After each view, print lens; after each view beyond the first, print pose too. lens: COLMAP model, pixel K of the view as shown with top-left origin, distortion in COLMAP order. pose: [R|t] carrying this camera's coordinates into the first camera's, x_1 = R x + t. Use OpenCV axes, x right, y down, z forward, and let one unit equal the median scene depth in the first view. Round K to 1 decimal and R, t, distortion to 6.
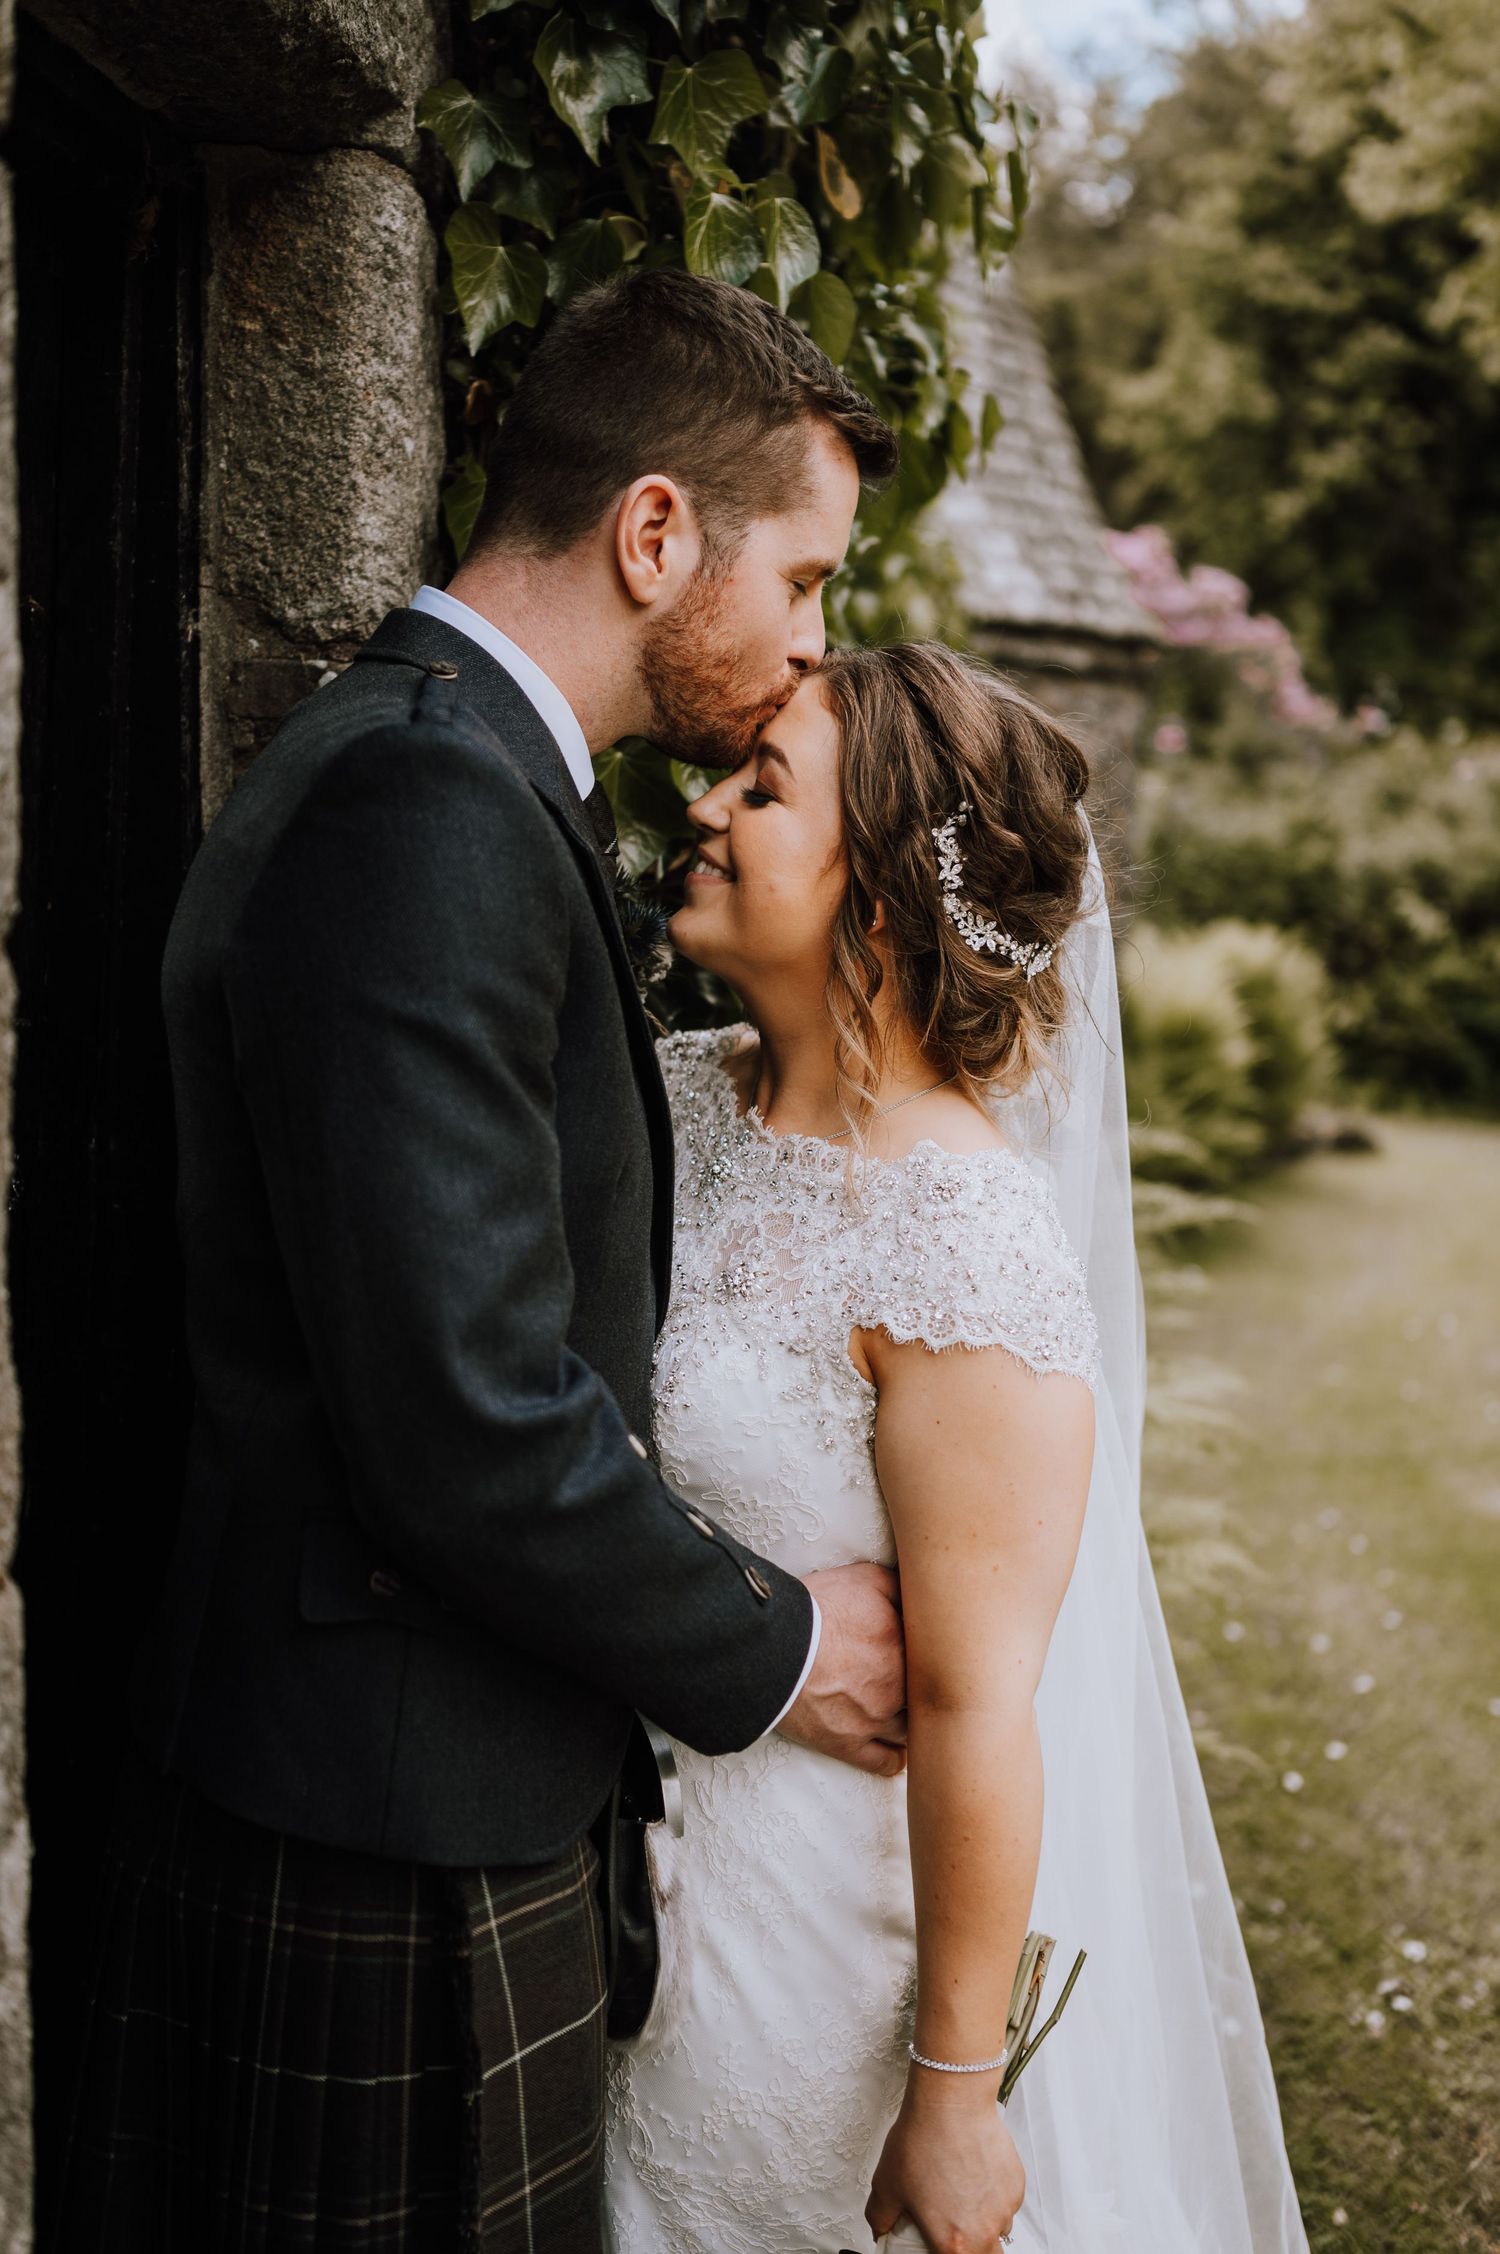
lens RADIAL K [[2234.0, 0, 750.0], [0, 2234.0, 1127.0], [0, 0, 1]] dist [-0.005569, -0.011001]
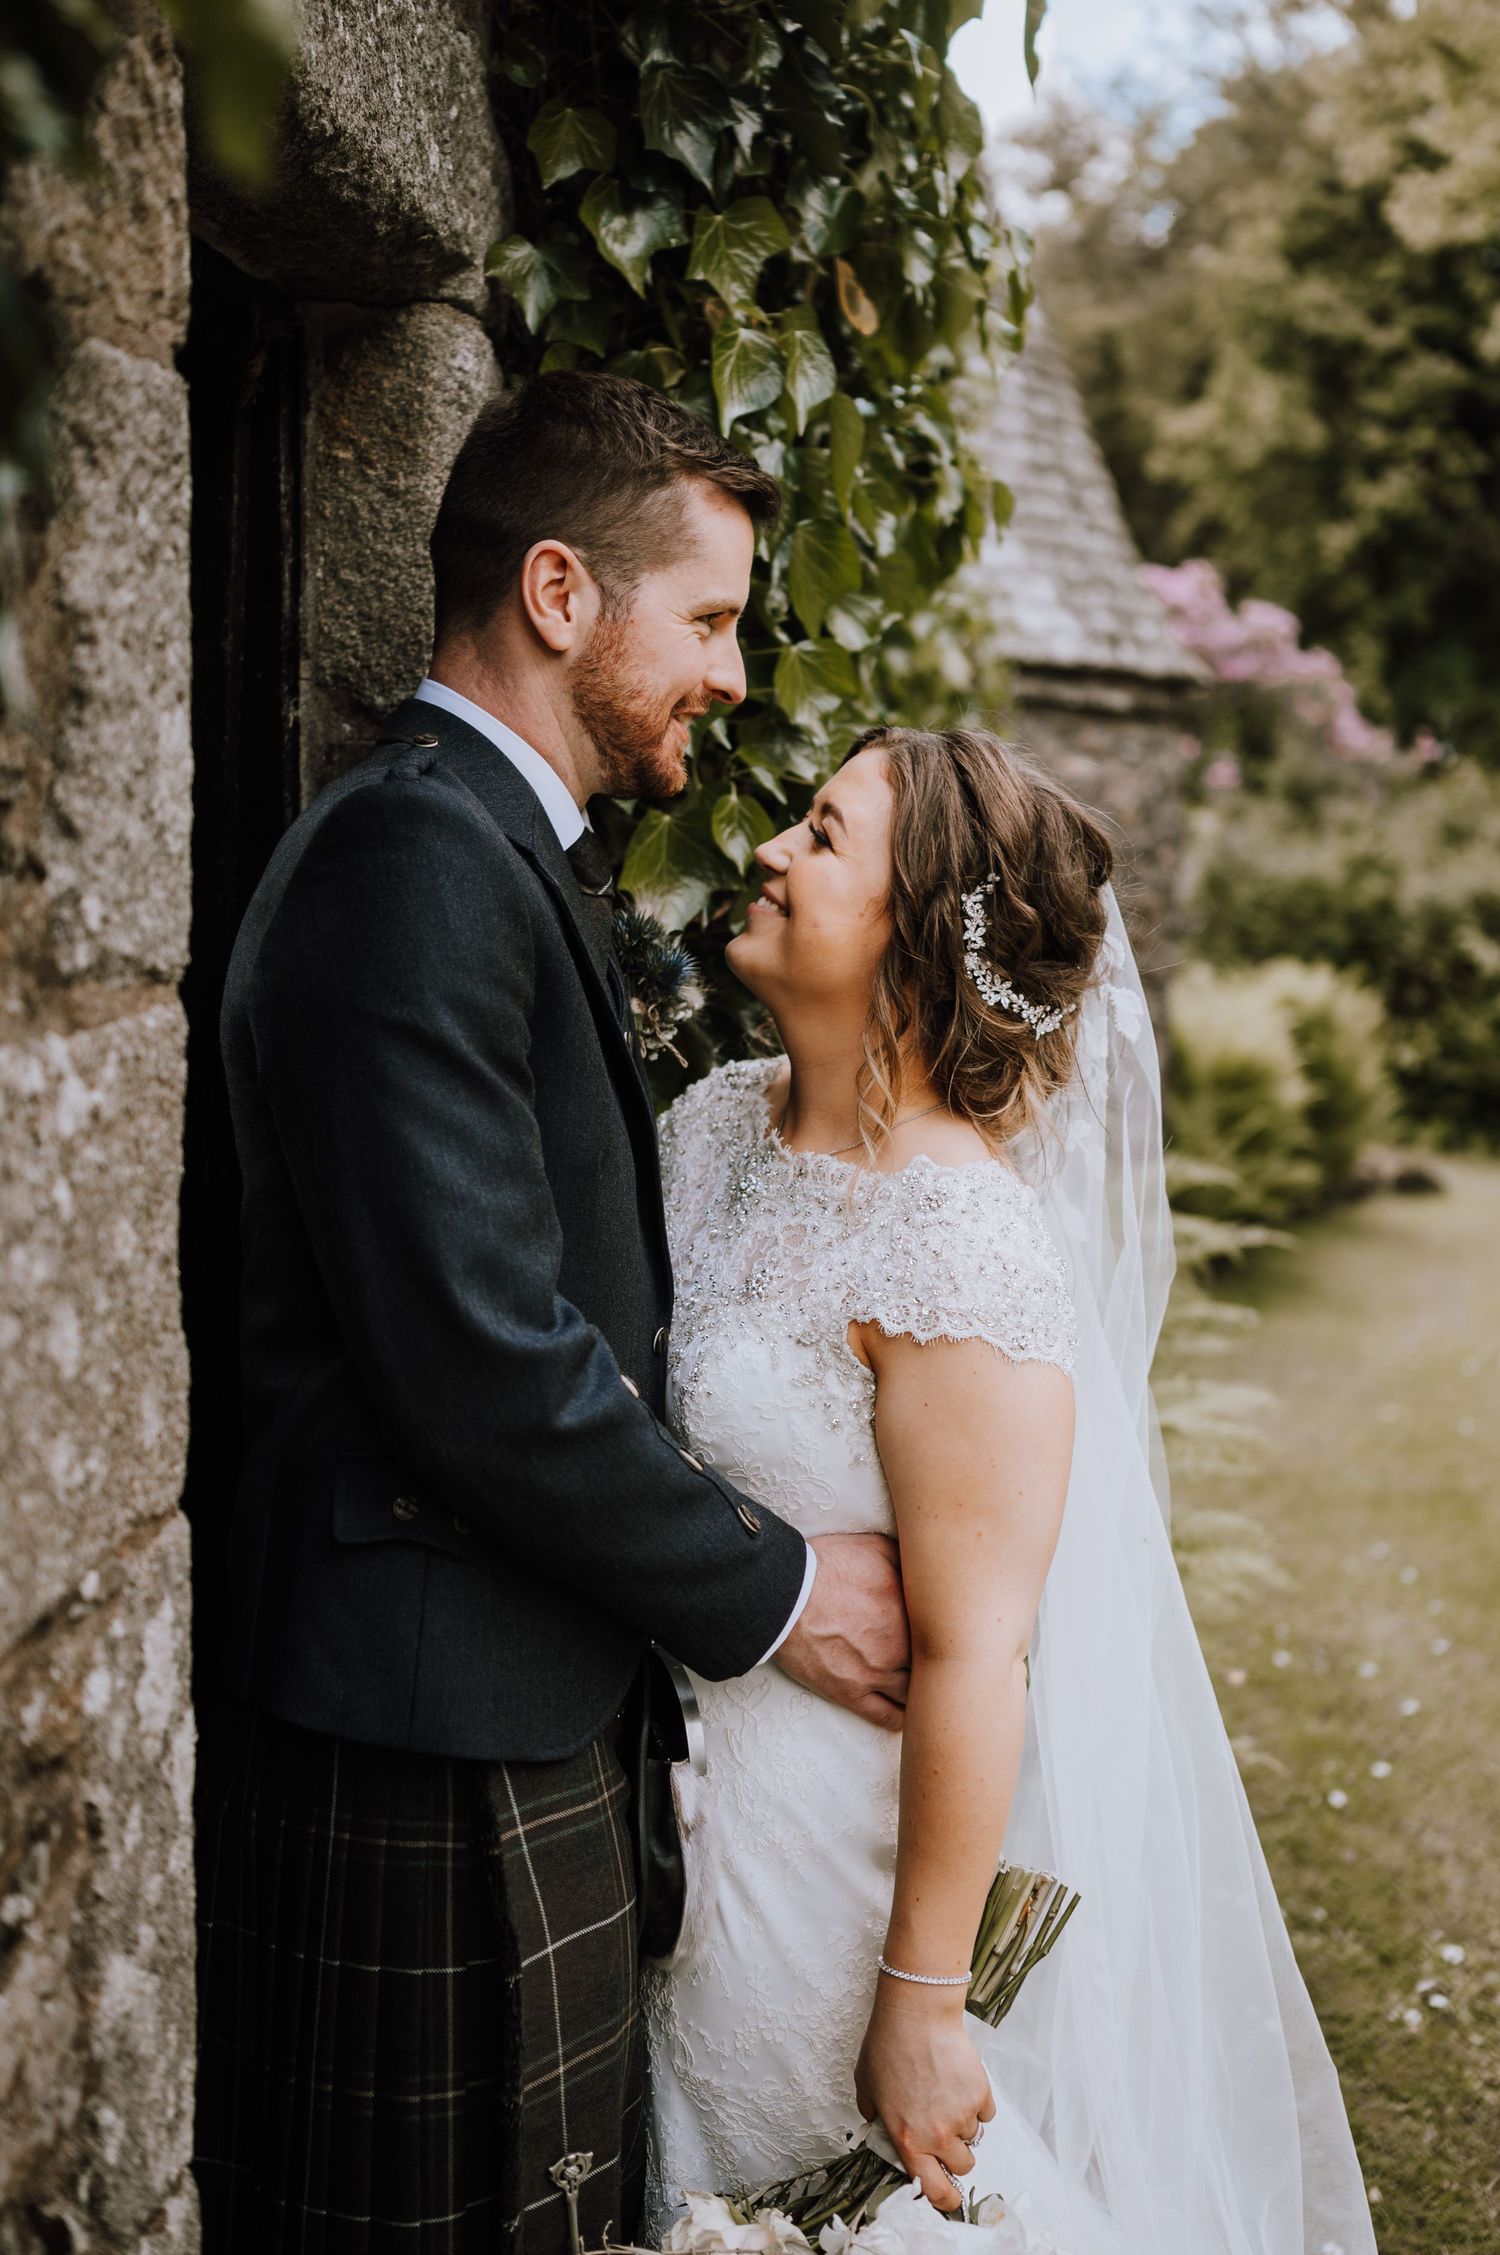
lens RADIAL K [[2486.2, 0, 750.0], [0, 2486.2, 1127.5], [0, 0, 1]] dist [-0.012723, 0.000323]
pose [[0.999612, -0.015106, -0.023384, 0.006825], [0.014416, 0.999463, -0.029436, 0.018341], [0.023816, 0.029087, 0.999293, -0.168493]]
